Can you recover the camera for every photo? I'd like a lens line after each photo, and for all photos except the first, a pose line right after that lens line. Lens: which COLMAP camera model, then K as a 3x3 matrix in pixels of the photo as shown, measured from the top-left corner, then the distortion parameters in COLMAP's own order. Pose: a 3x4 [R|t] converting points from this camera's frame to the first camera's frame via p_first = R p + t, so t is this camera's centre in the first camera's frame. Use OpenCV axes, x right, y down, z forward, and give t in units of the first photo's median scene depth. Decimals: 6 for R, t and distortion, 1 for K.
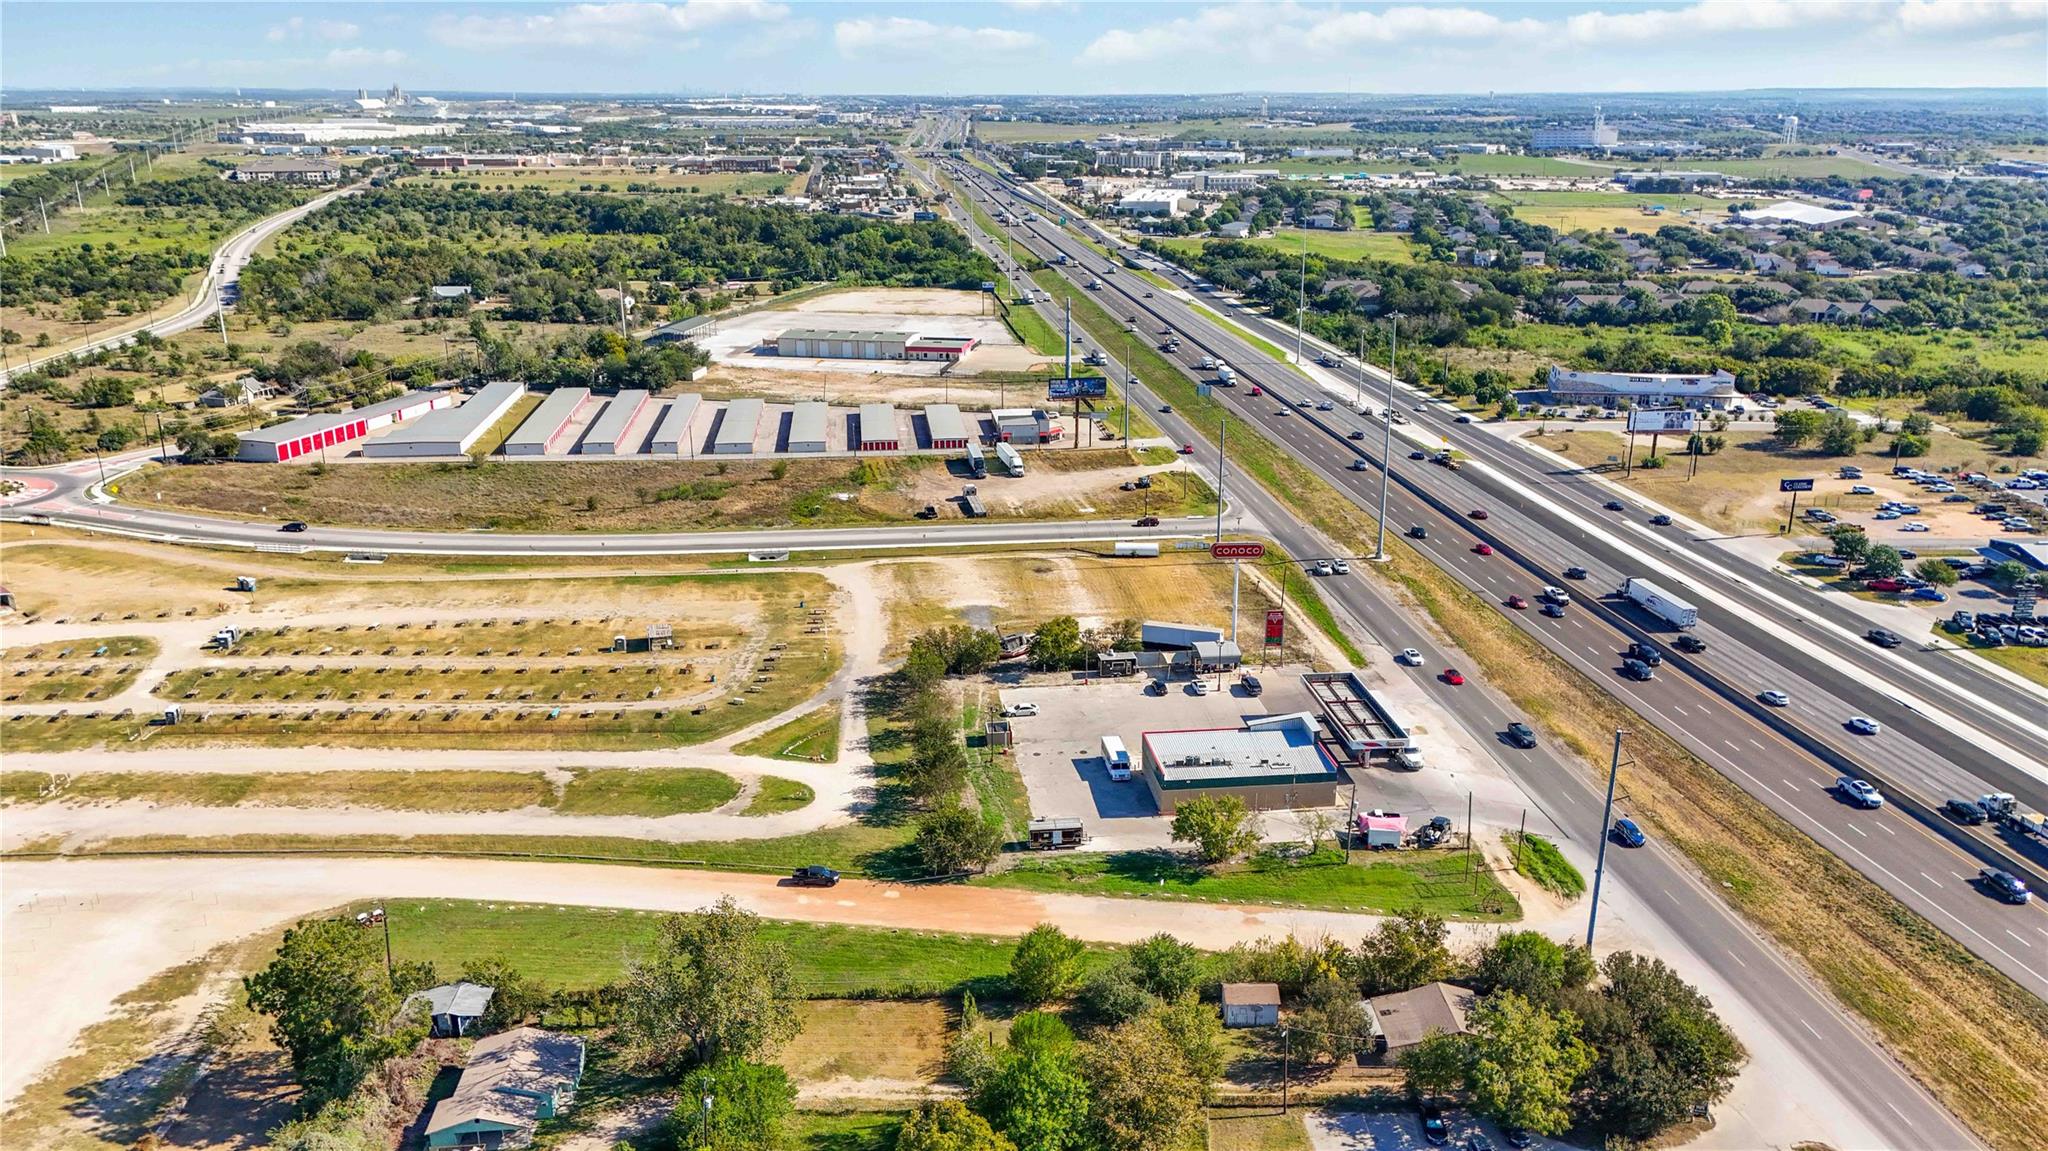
lens RADIAL K [[1500.8, 0, 1024.5], [0, 1500.8, 563.1], [0, 0, 1]] dist [0.072600, -0.069859]
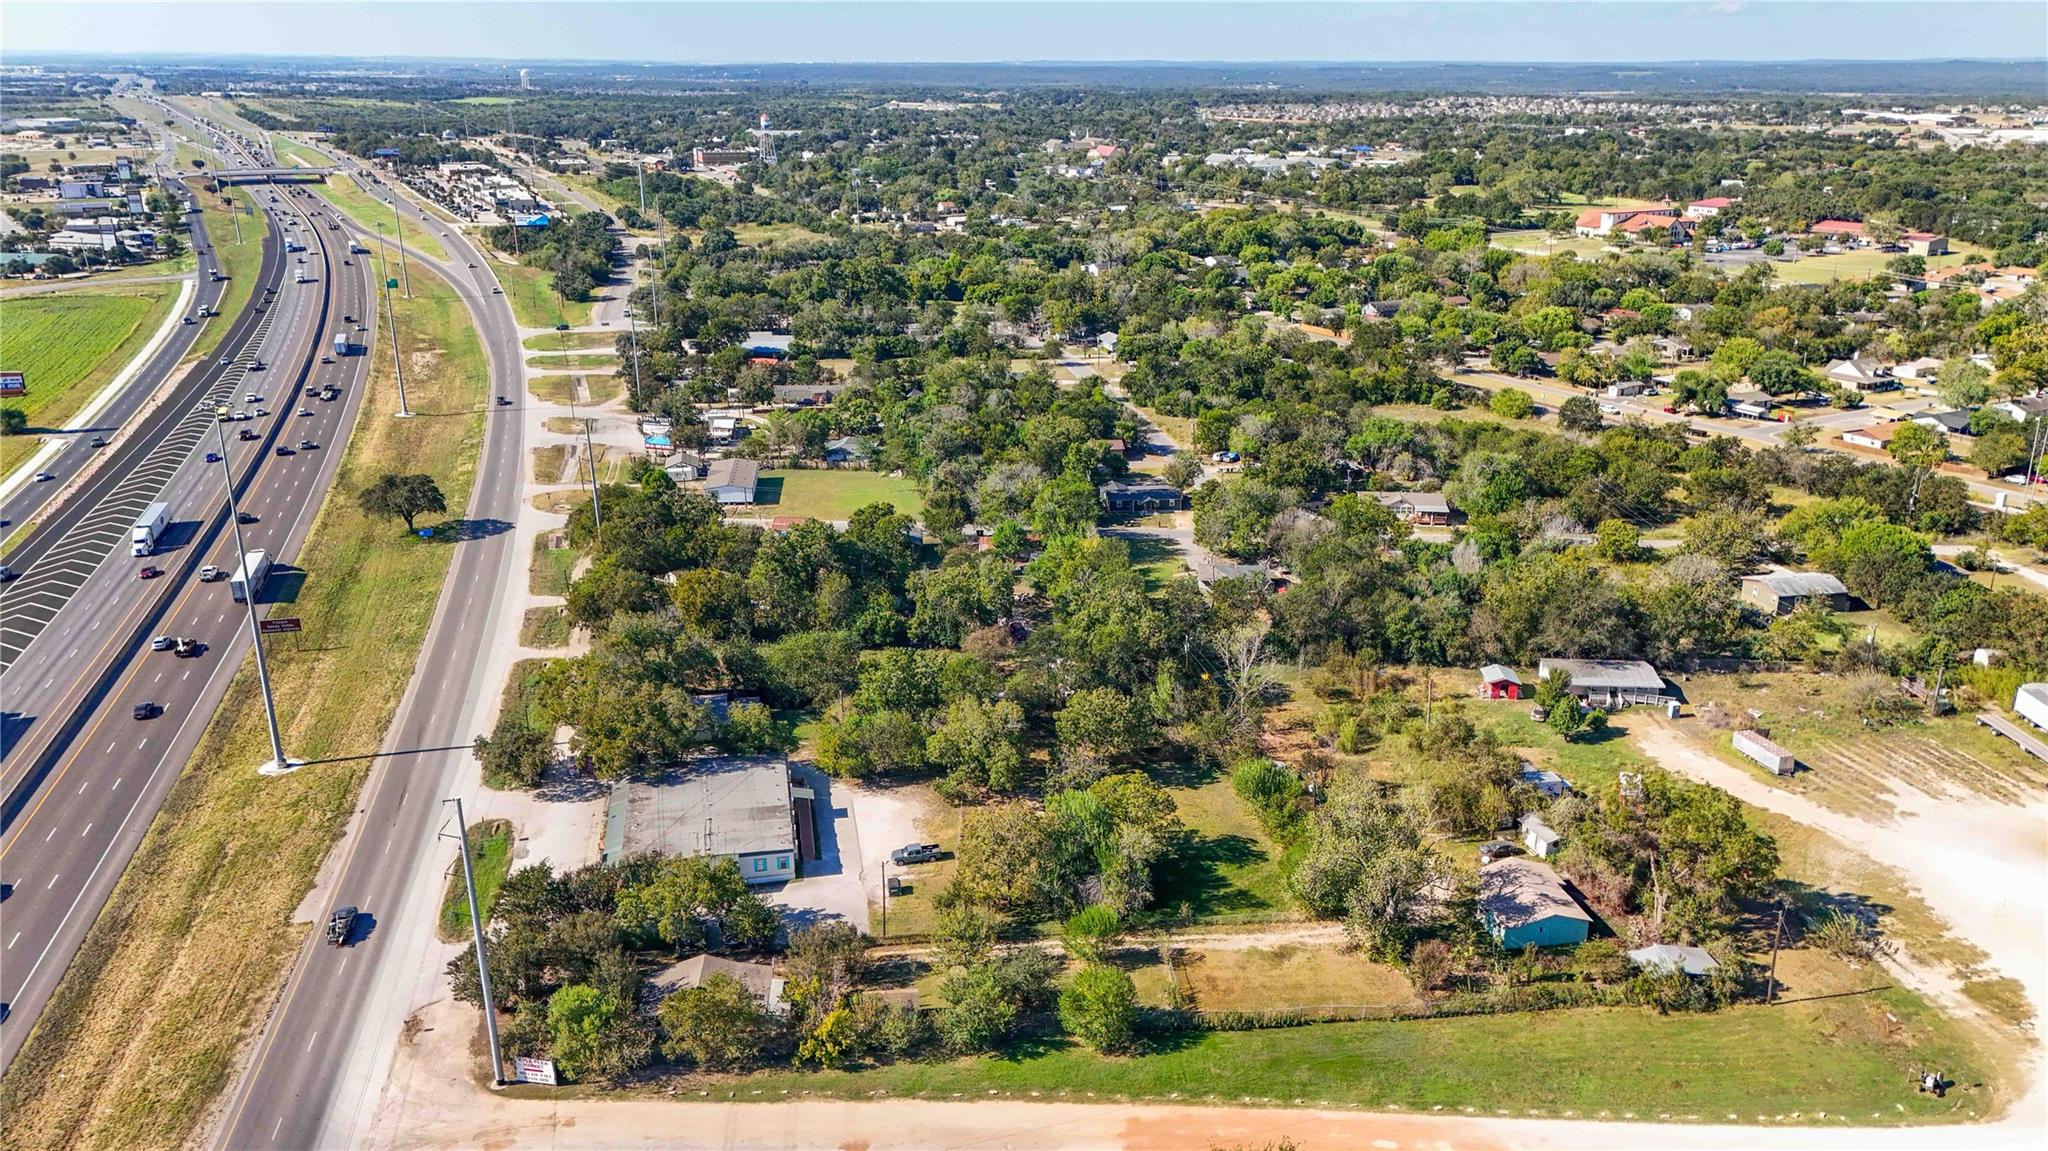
lens RADIAL K [[1500.8, 0, 1064.4], [0, 1500.8, 583.1], [0, 0, 1]] dist [0.072600, -0.069859]
pose [[-0.995366, 0.026882, -0.092329, 0.088428], [-0.033411, 0.803642, 0.594175, -0.376838], [0.090172, 0.594506, -0.799019, 1.192484]]
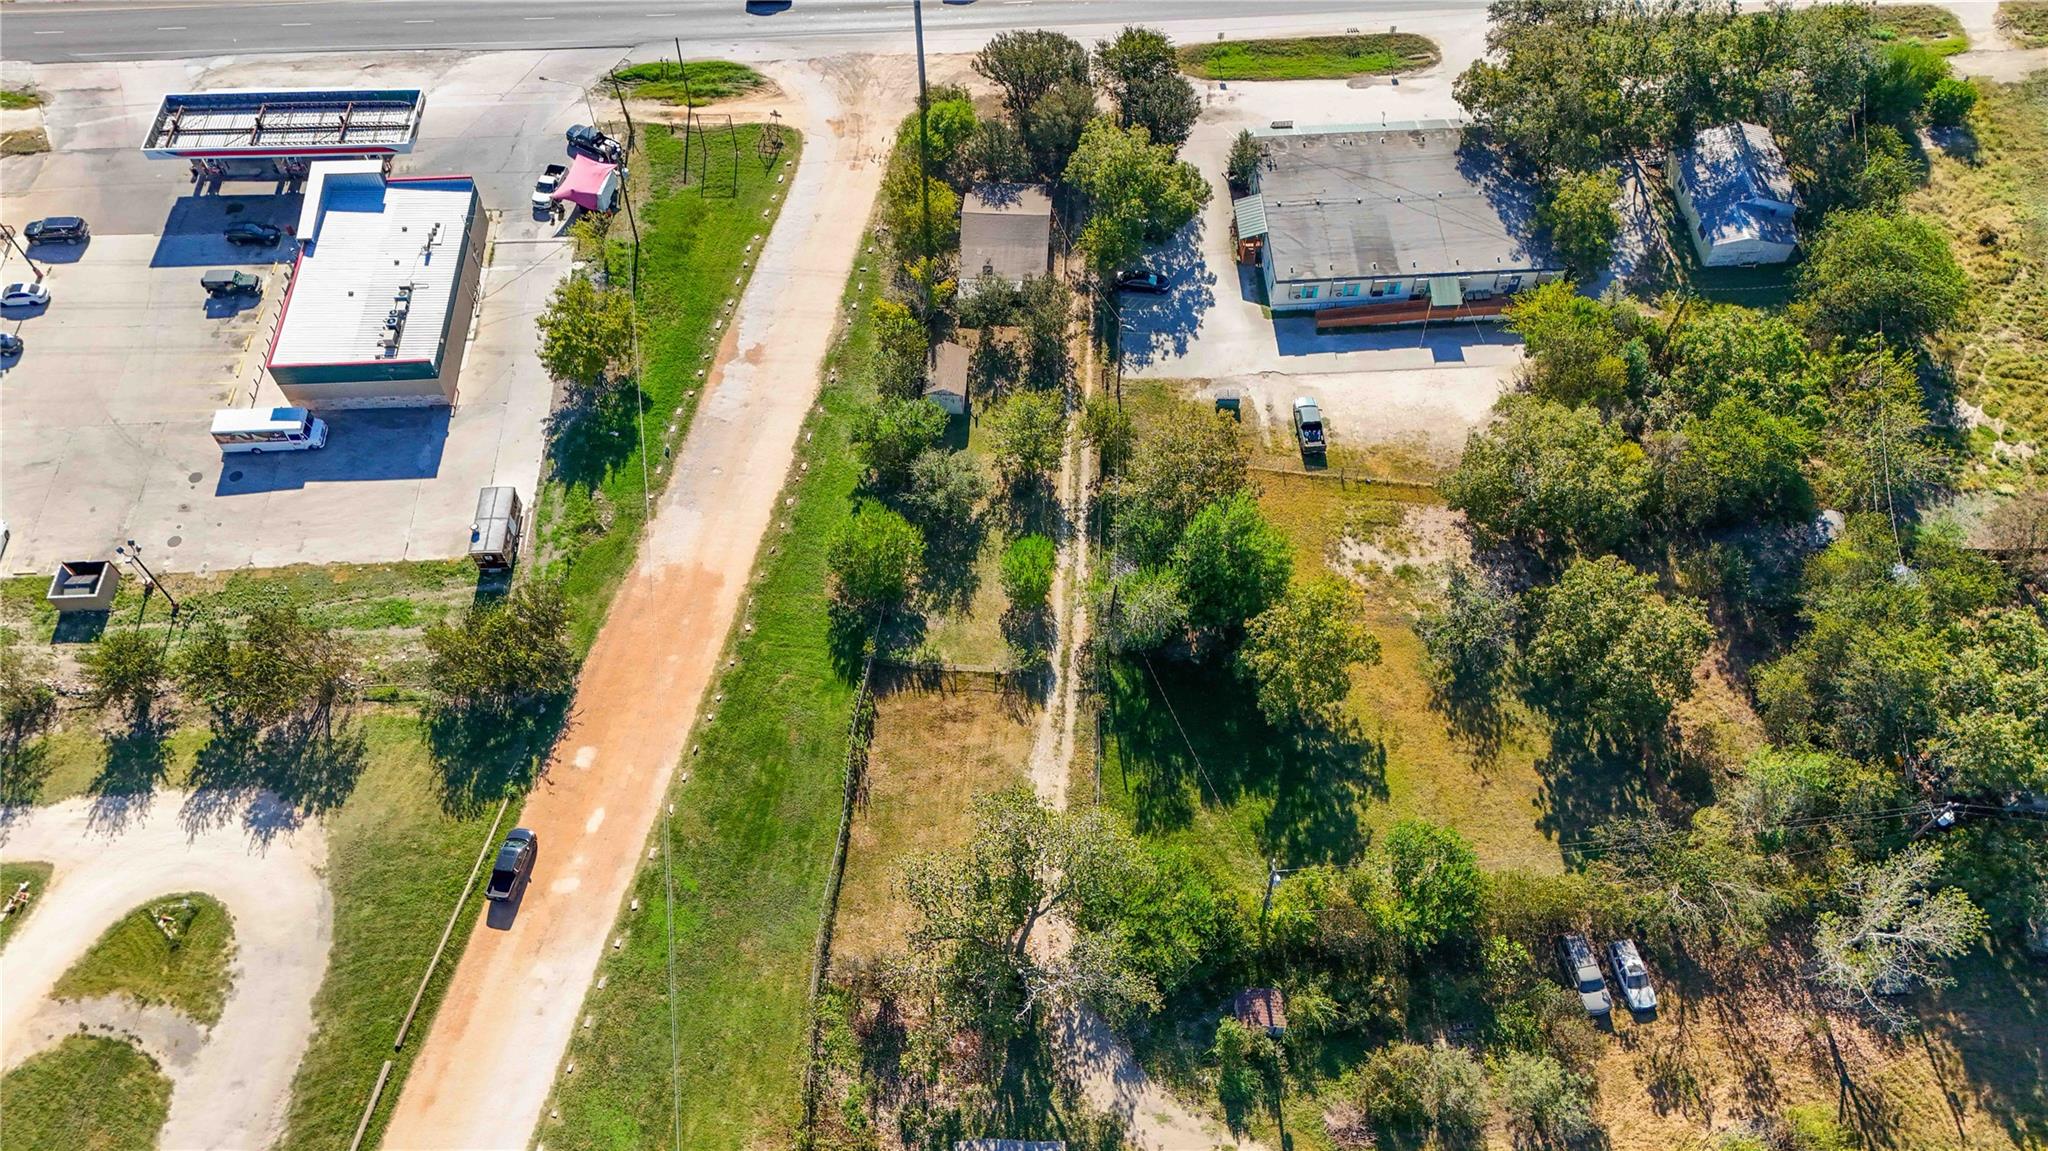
lens RADIAL K [[1500.8, 0, 1025.6], [0, 1500.8, 581.4], [0, 0, 1]] dist [0.072600, -0.069859]
pose [[0.070647, -0.828606, 0.555356, -0.314113], [0.304008, 0.548146, 0.779176, -0.226806], [-0.950046, 0.113787, 0.290628, 0.526426]]
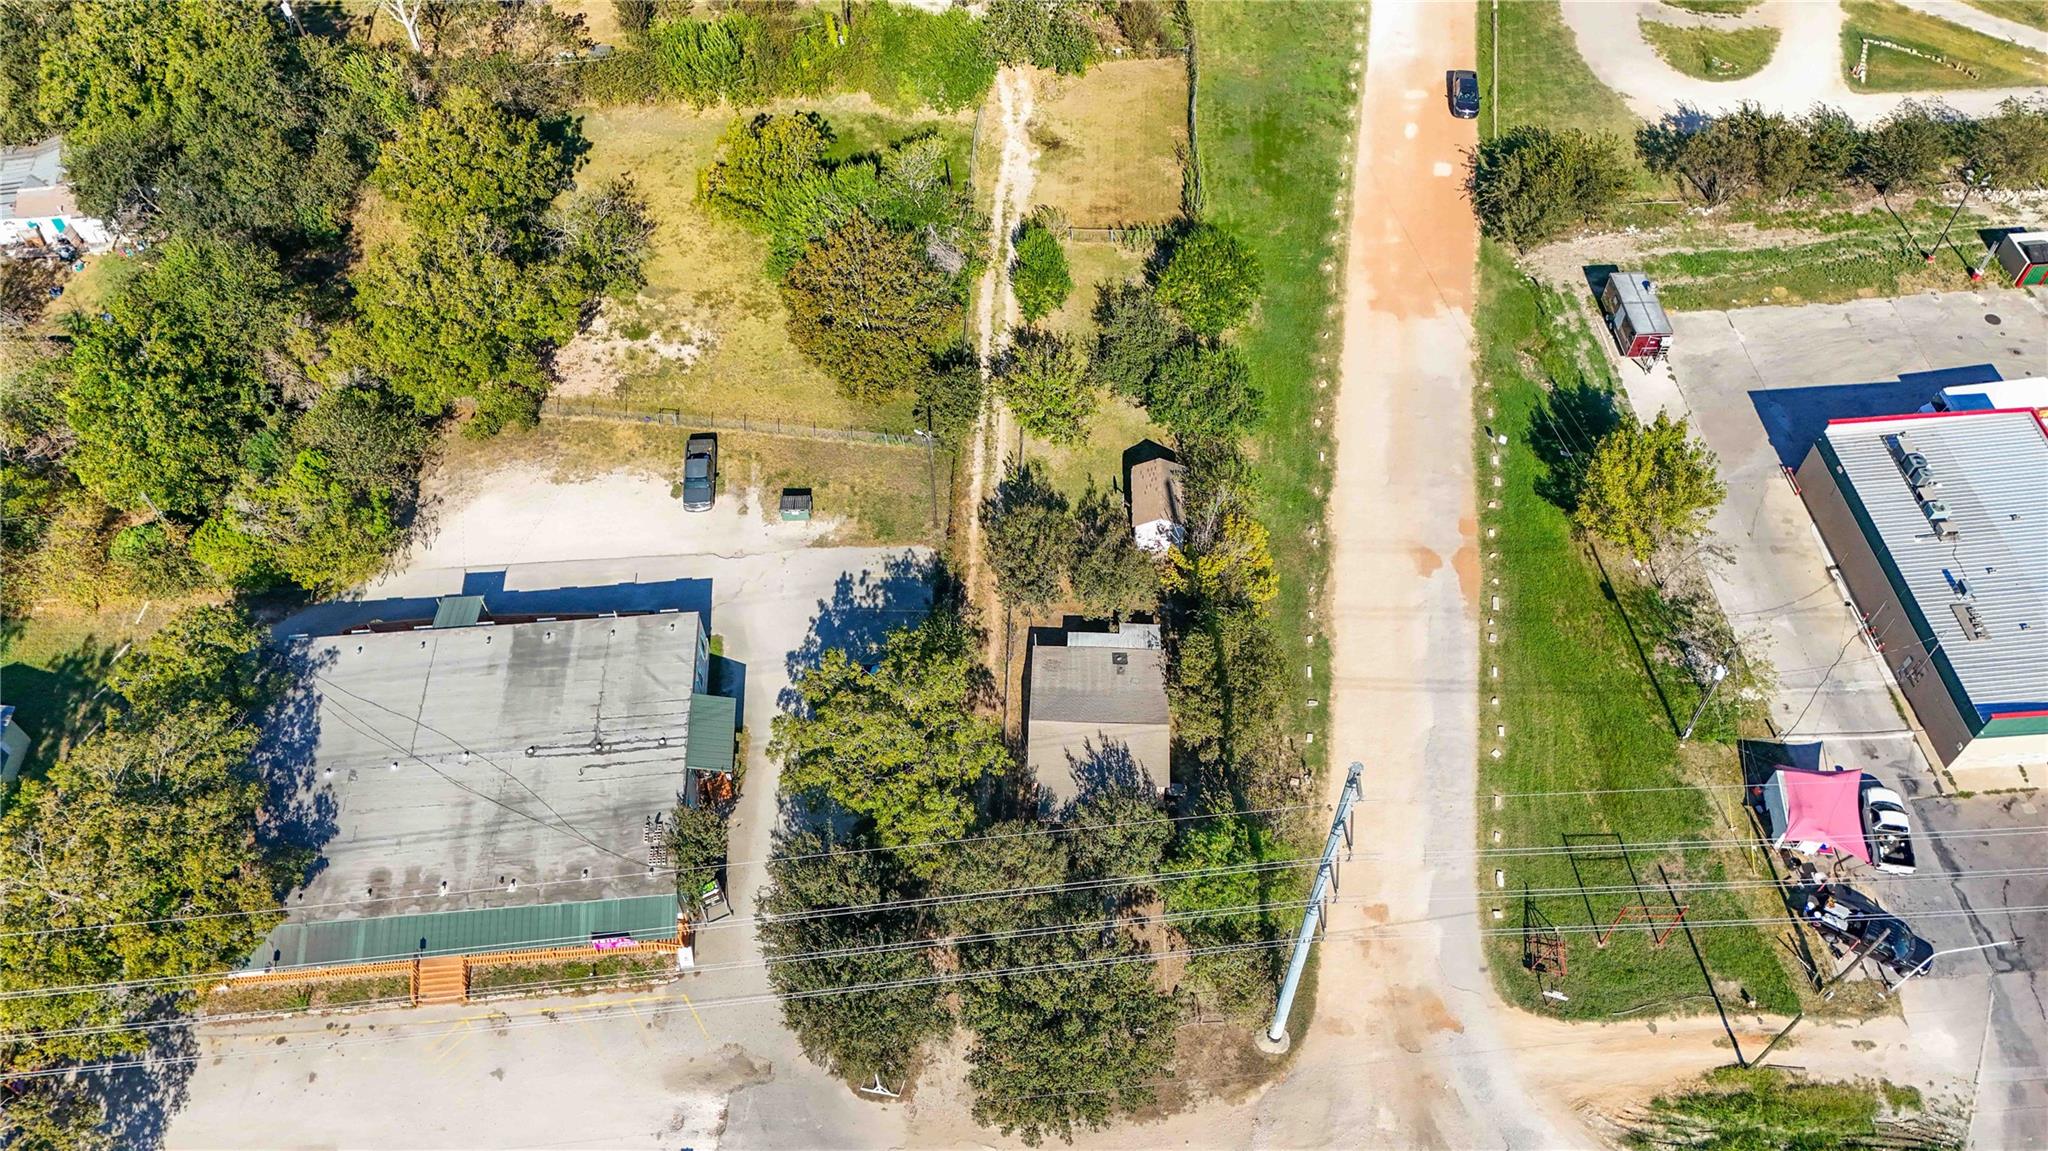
lens RADIAL K [[1500.8, 0, 1022.1], [0, 1500.8, 591.0], [0, 0, 1]] dist [0.072600, -0.069859]
pose [[-0.045228, 0.797093, -0.602160, 0.426870], [-0.287031, 0.566991, 0.772098, -0.134703], [0.956853, 0.207759, 0.203147, 0.598203]]
